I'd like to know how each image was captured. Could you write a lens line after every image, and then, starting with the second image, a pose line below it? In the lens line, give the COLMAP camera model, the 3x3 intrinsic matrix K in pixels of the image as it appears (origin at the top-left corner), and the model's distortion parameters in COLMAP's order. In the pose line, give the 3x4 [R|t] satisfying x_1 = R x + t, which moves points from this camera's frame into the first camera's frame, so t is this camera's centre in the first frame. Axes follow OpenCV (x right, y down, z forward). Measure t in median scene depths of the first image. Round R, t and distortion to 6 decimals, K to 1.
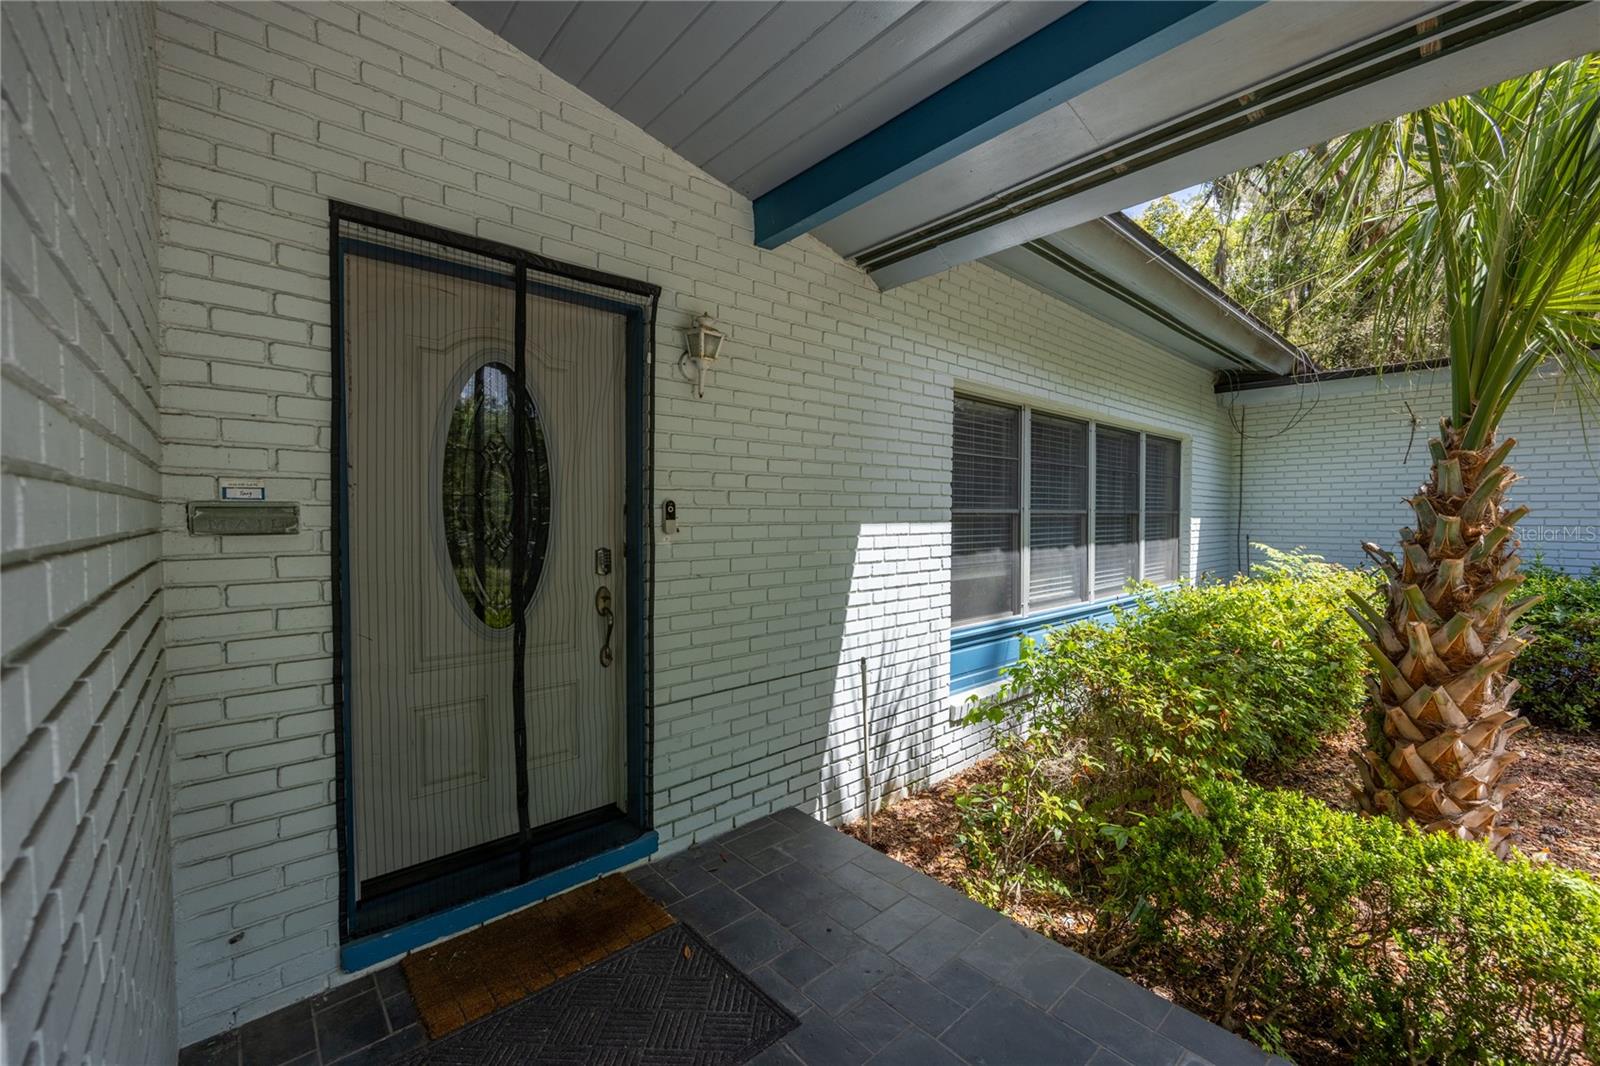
lens RADIAL K [[639.7, 0, 802.5], [0, 639.7, 532.4], [0, 0, 1]] dist [-0.000437, -0.000002]
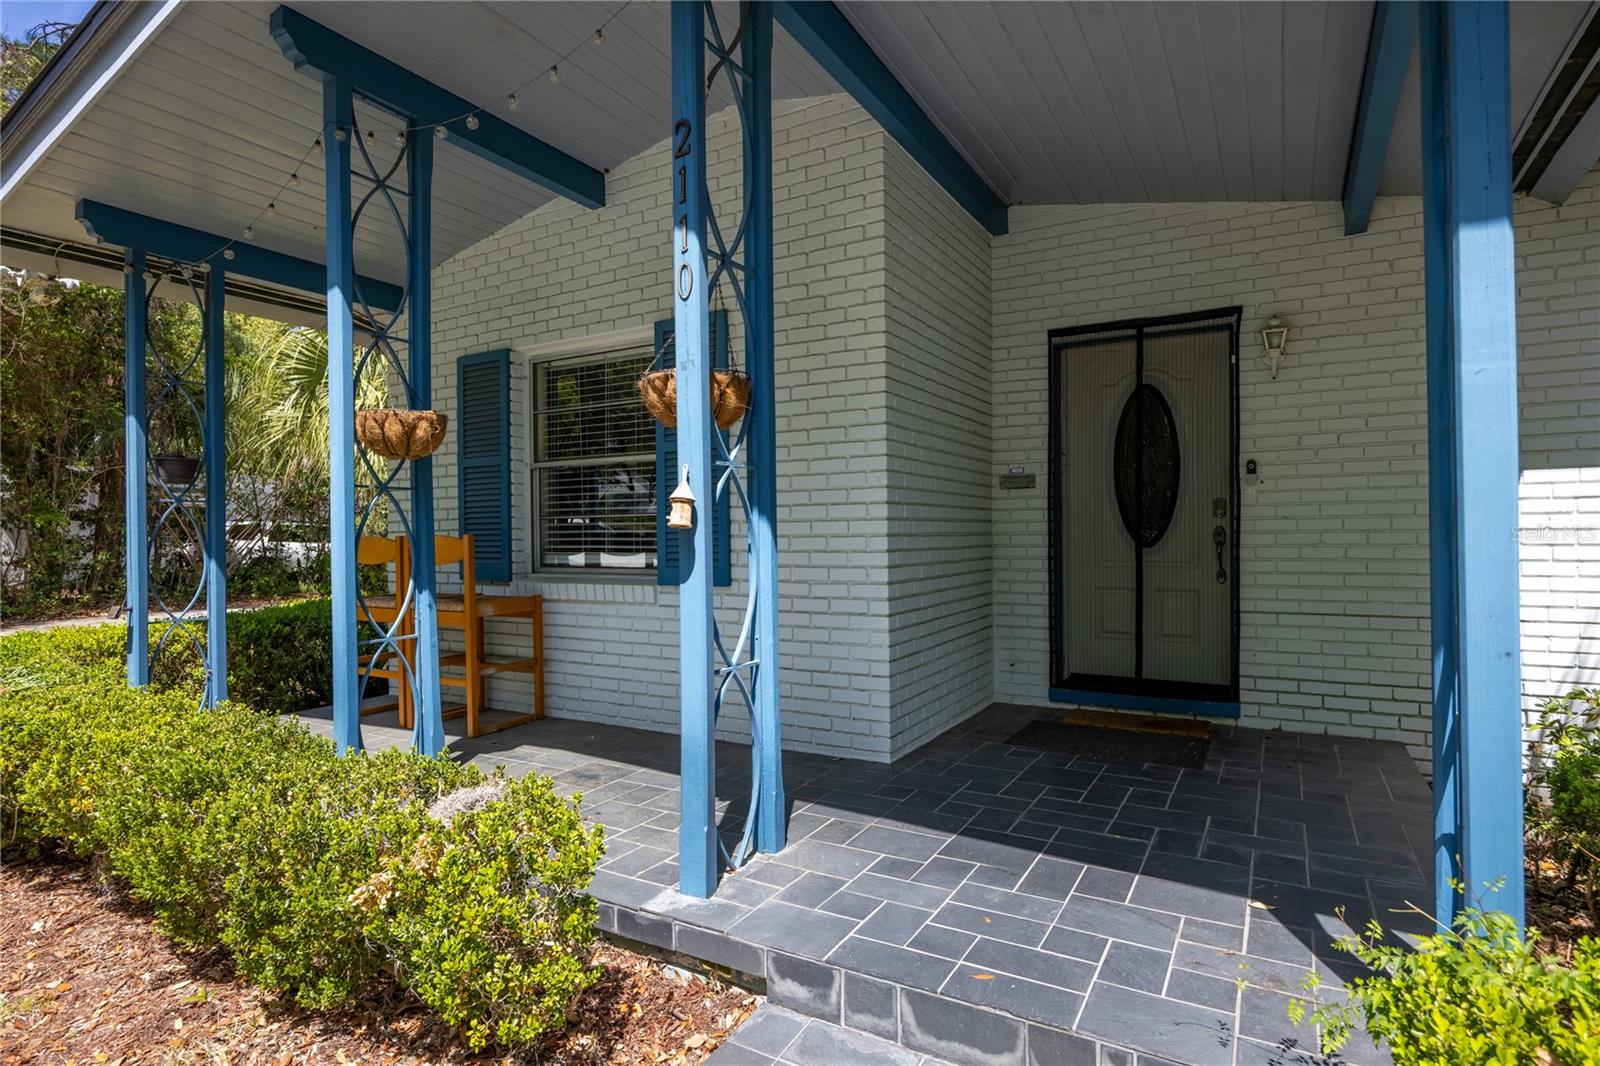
lens RADIAL K [[838.1, 0, 806.0], [0, 838.1, 535.8], [0, 0, 1]] dist [-0.008090, -0.000085]
pose [[0.309681, -0.002139, -0.950838, 1.186693], [-0.018889, 0.999786, -0.008401, 0.144203], [0.950653, 0.020562, 0.309574, -0.439387]]
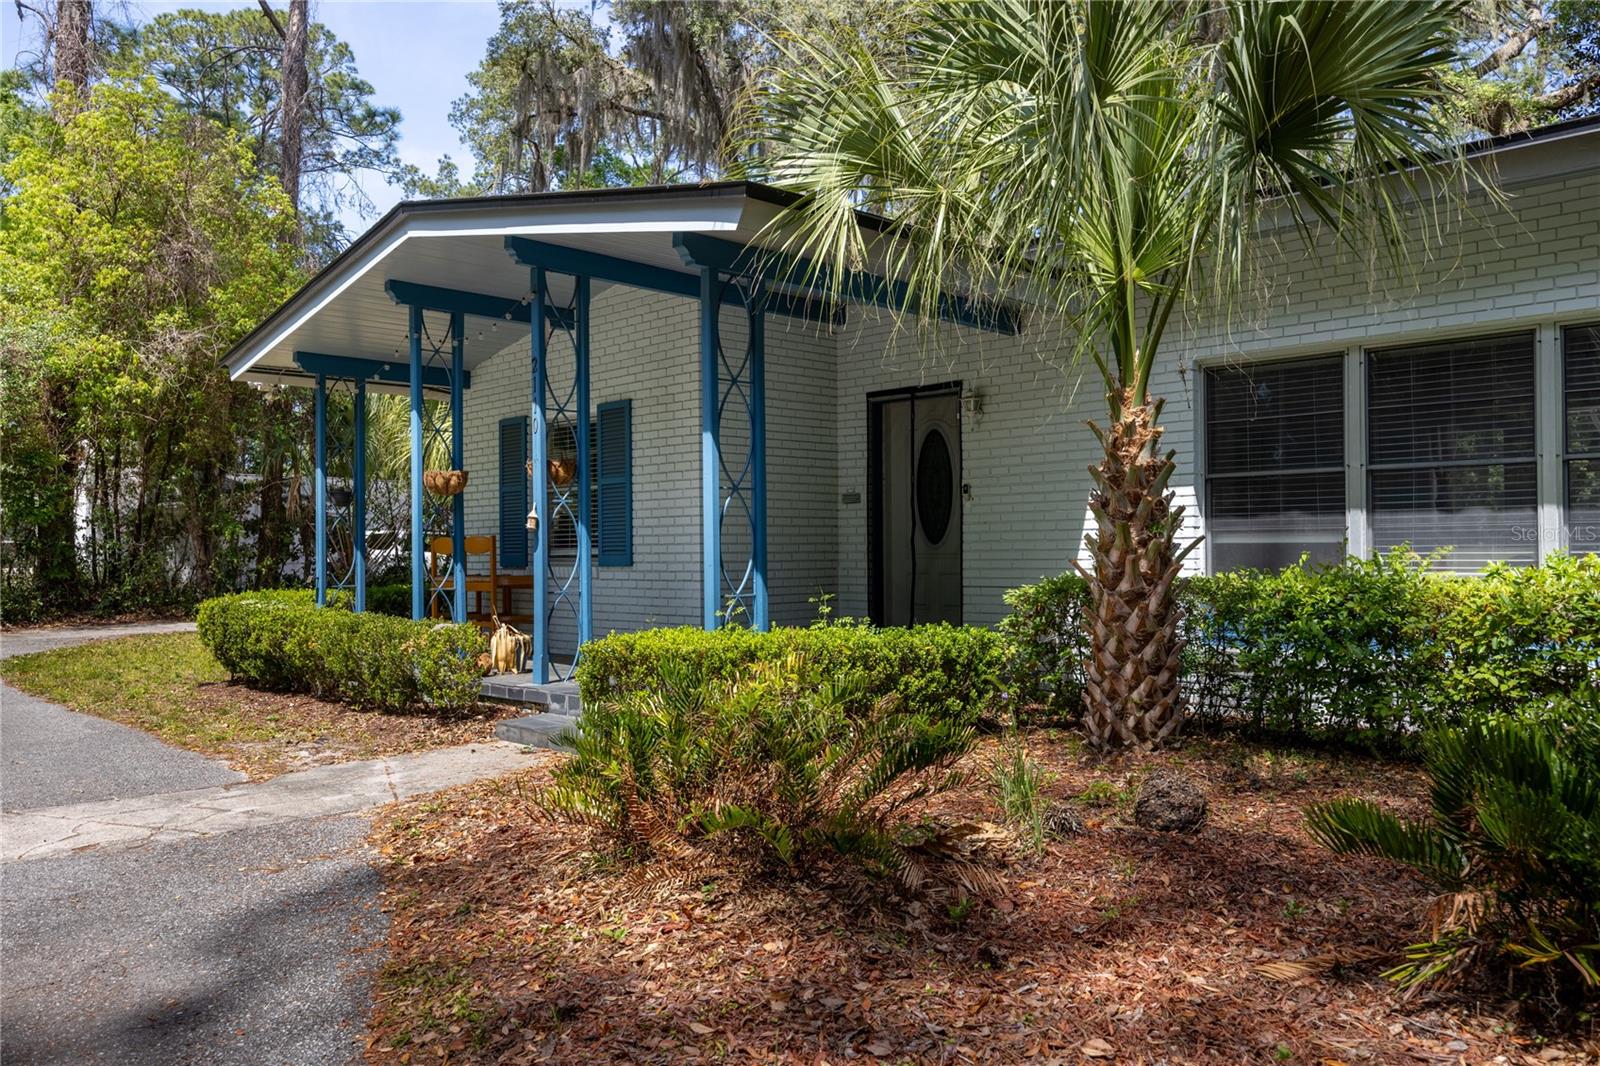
lens RADIAL K [[1238.6, 0, 797.9], [0, 1238.6, 535.0], [0, 0, 1]] dist [0.005778, -0.000681]
pose [[0.043804, -0.014577, -0.998934, 3.679134], [-0.021132, 0.999656, -0.015514, 0.183025], [0.998817, 0.021789, 0.043481, 0.309139]]
